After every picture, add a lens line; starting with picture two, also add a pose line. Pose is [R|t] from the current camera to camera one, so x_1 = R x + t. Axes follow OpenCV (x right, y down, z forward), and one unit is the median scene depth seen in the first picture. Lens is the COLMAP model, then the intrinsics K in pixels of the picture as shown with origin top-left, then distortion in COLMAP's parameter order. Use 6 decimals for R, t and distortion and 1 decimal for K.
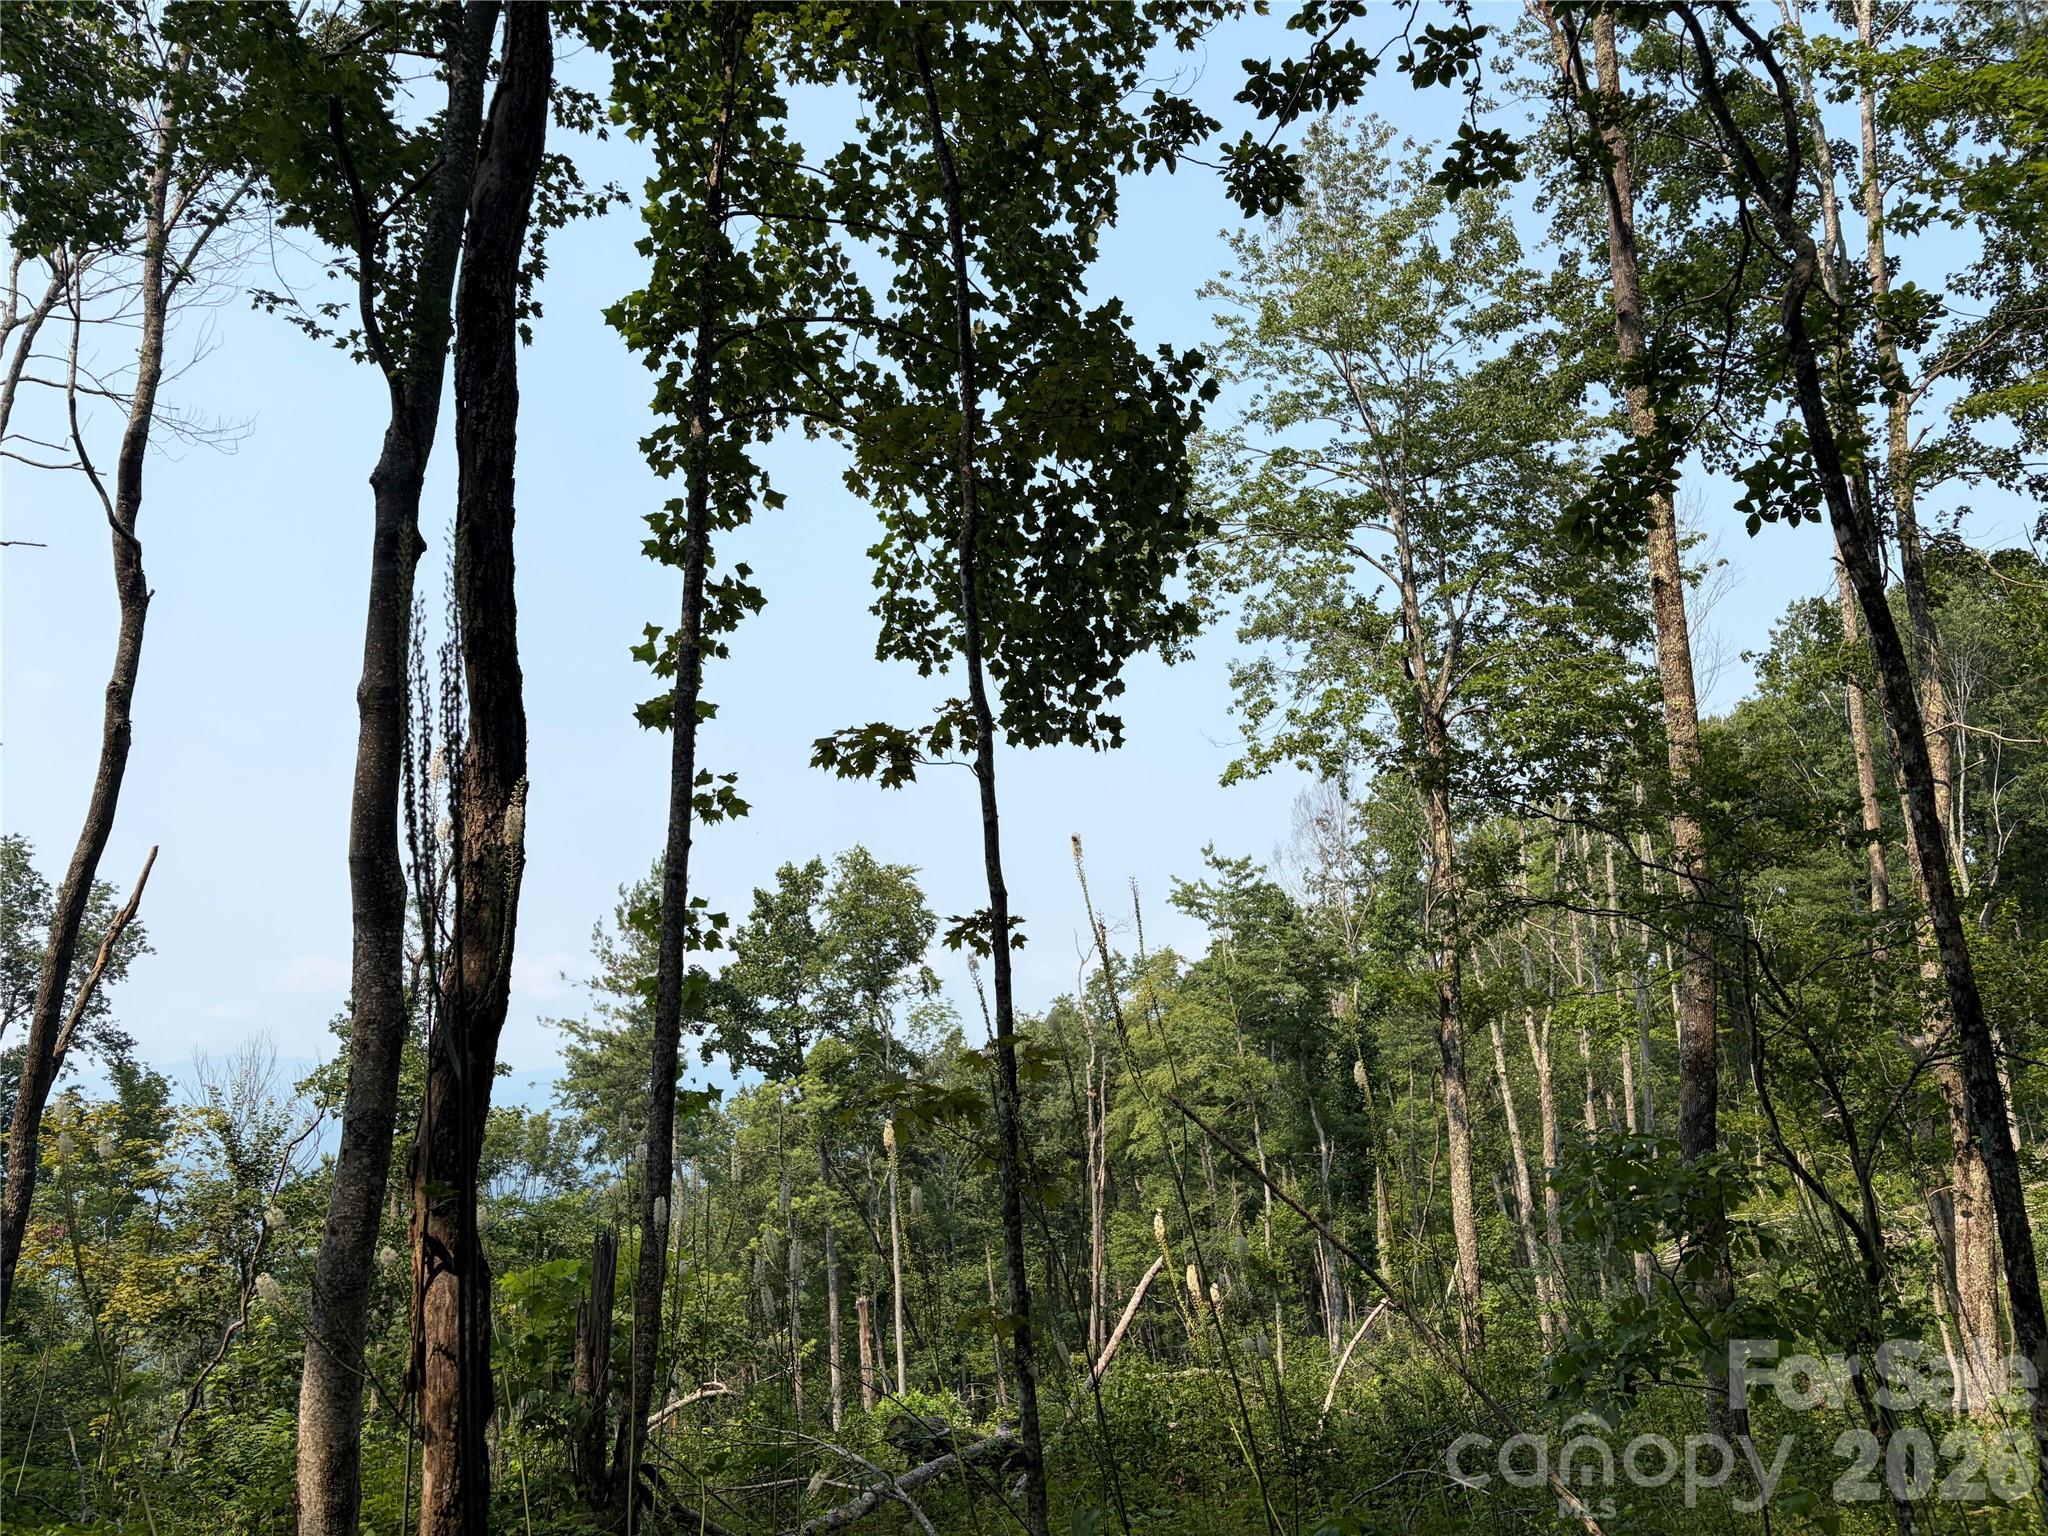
lens RADIAL K [[1538.3, 0, 1024.0], [0, 1538.3, 768.0], [0, 0, 1]] dist [-0.002932, -0.010977]
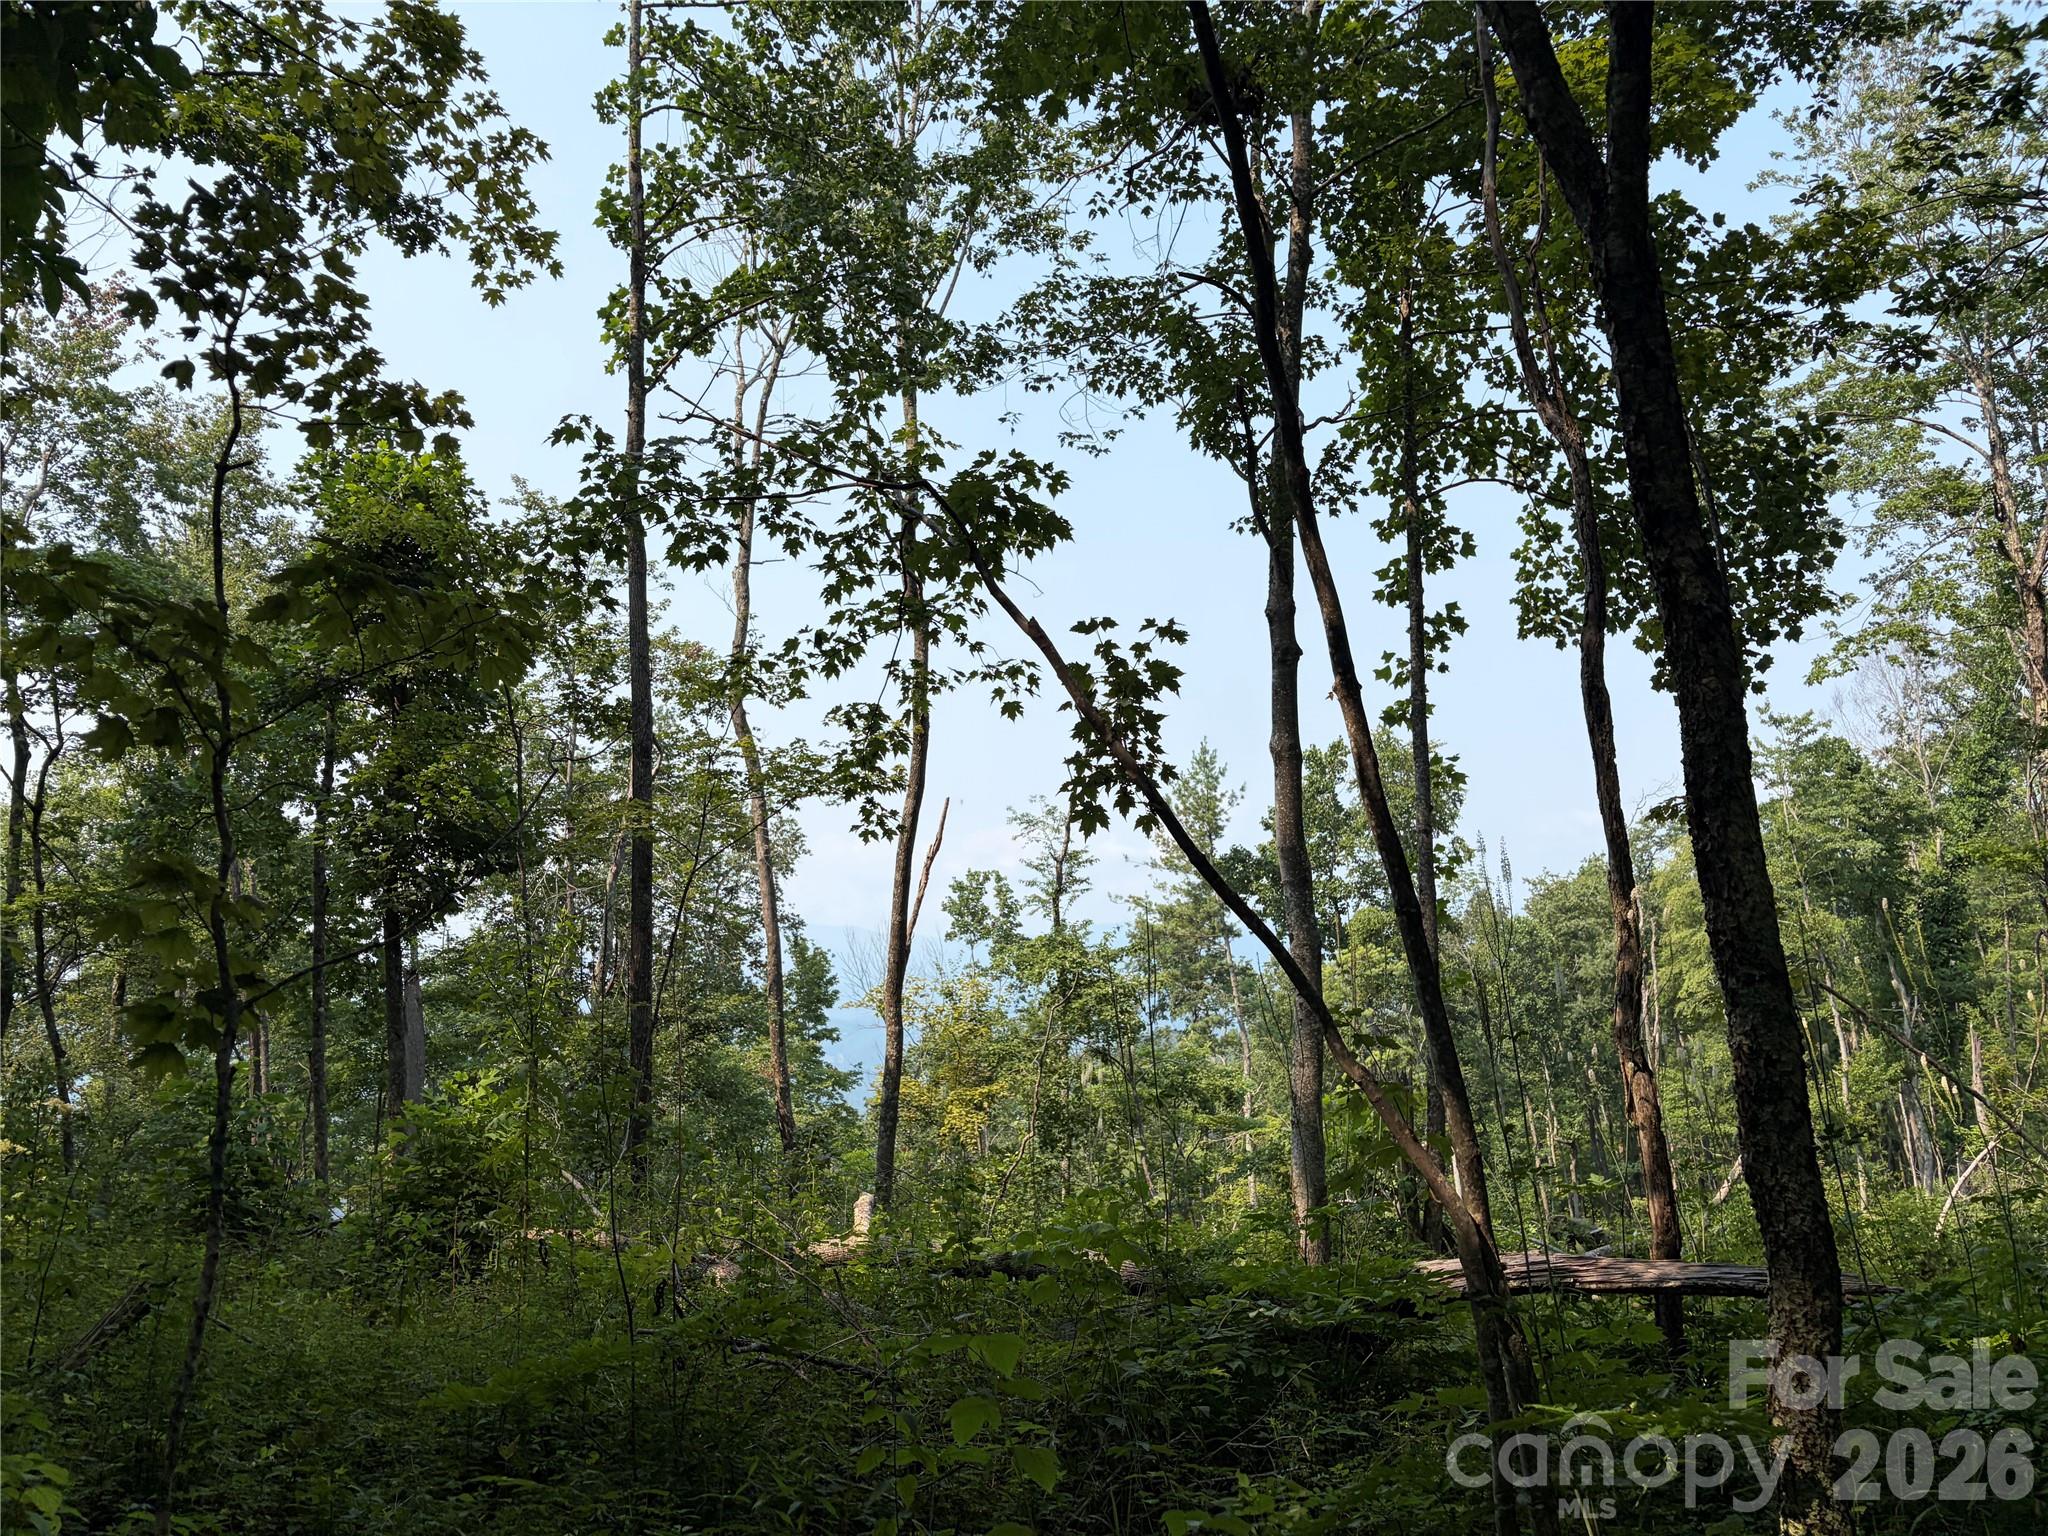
lens RADIAL K [[1538.3, 0, 1024.0], [0, 1538.3, 768.0], [0, 0, 1]] dist [-0.002932, -0.010977]
pose [[0.946591, -0.042365, -0.319641, -0.082453], [0.069553, 0.994821, 0.074123, -0.086008], [0.314846, -0.092396, 0.944635, -0.343935]]
